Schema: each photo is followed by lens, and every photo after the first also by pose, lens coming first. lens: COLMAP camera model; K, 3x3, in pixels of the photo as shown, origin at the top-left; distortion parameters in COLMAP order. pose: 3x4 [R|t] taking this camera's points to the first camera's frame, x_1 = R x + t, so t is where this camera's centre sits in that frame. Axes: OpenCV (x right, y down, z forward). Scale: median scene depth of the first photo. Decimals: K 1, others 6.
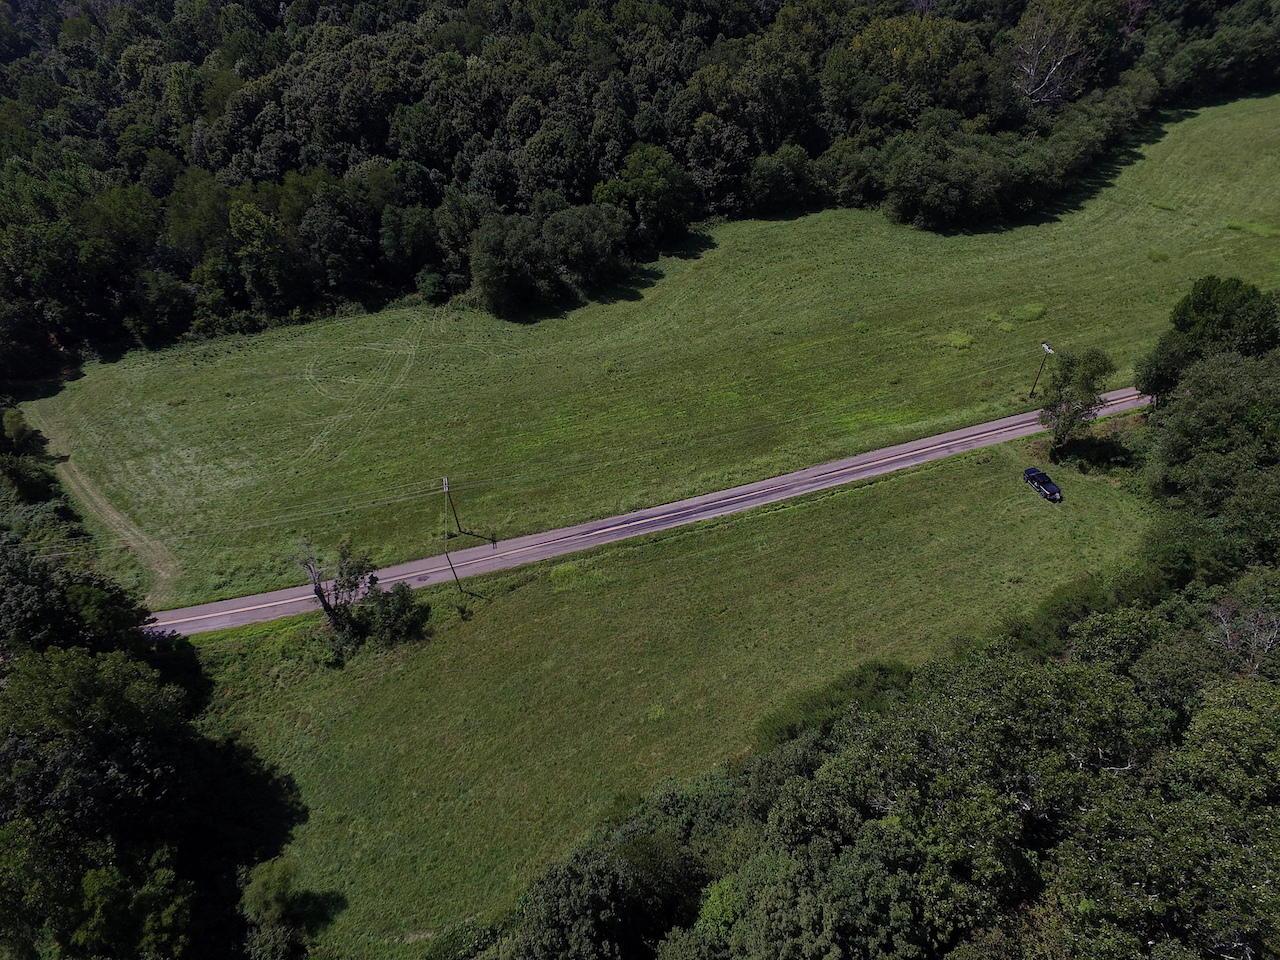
lens RADIAL K [[741.1, 0, 639.6], [0, 741.1, 481.5], [0, 0, 1]] dist [-0.000324, 0.003056]
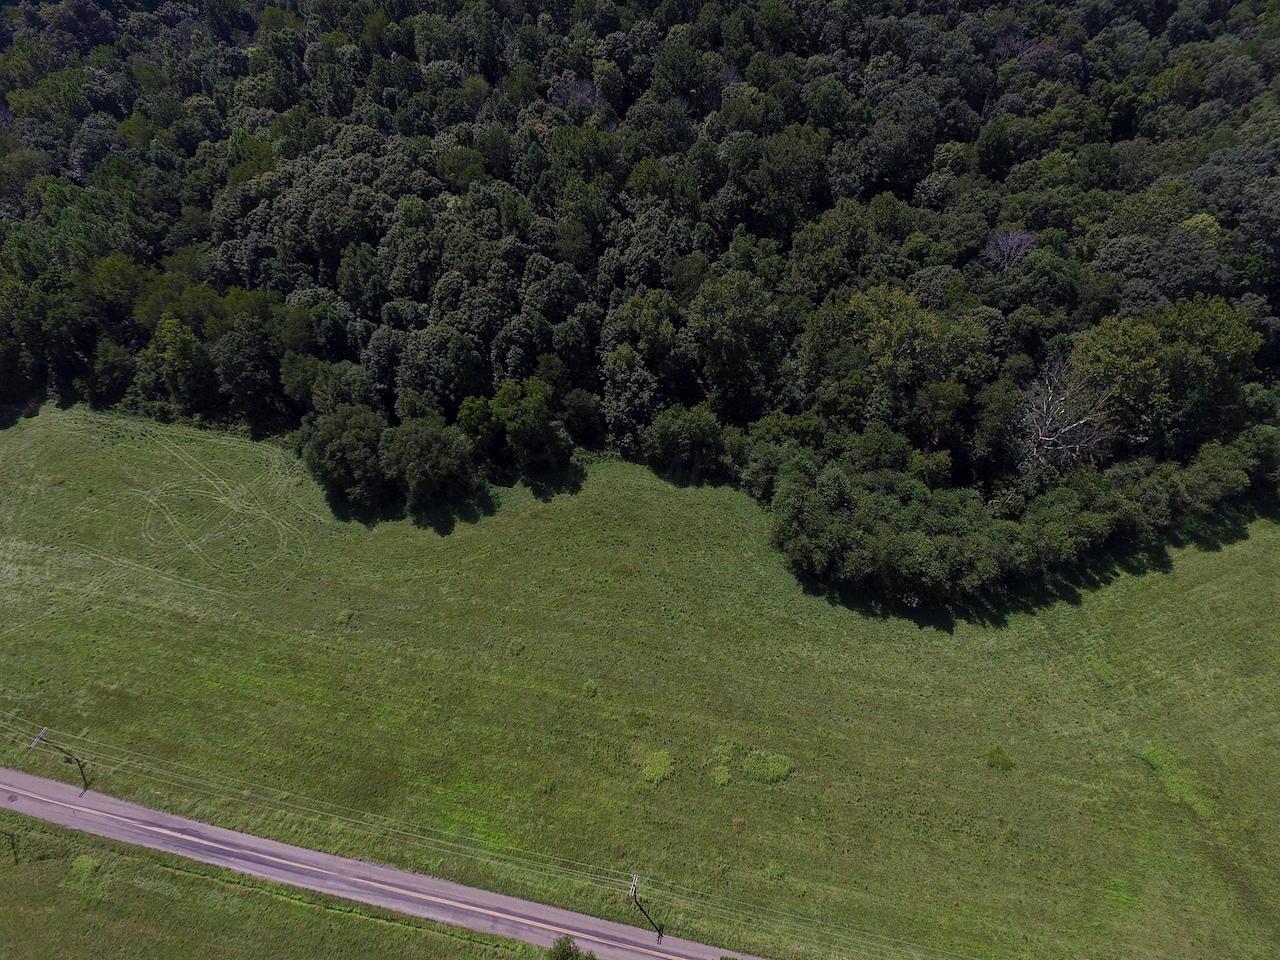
lens RADIAL K [[741.1, 0, 638.6], [0, 741.1, 477.9], [0, 0, 1]] dist [-0.000324, 0.003056]
pose [[0.886037, 0.373768, -0.274291, 0.455455], [-0.341783, 0.926357, 0.158261, -0.551640], [0.313244, -0.046477, 0.948535, 0.165062]]
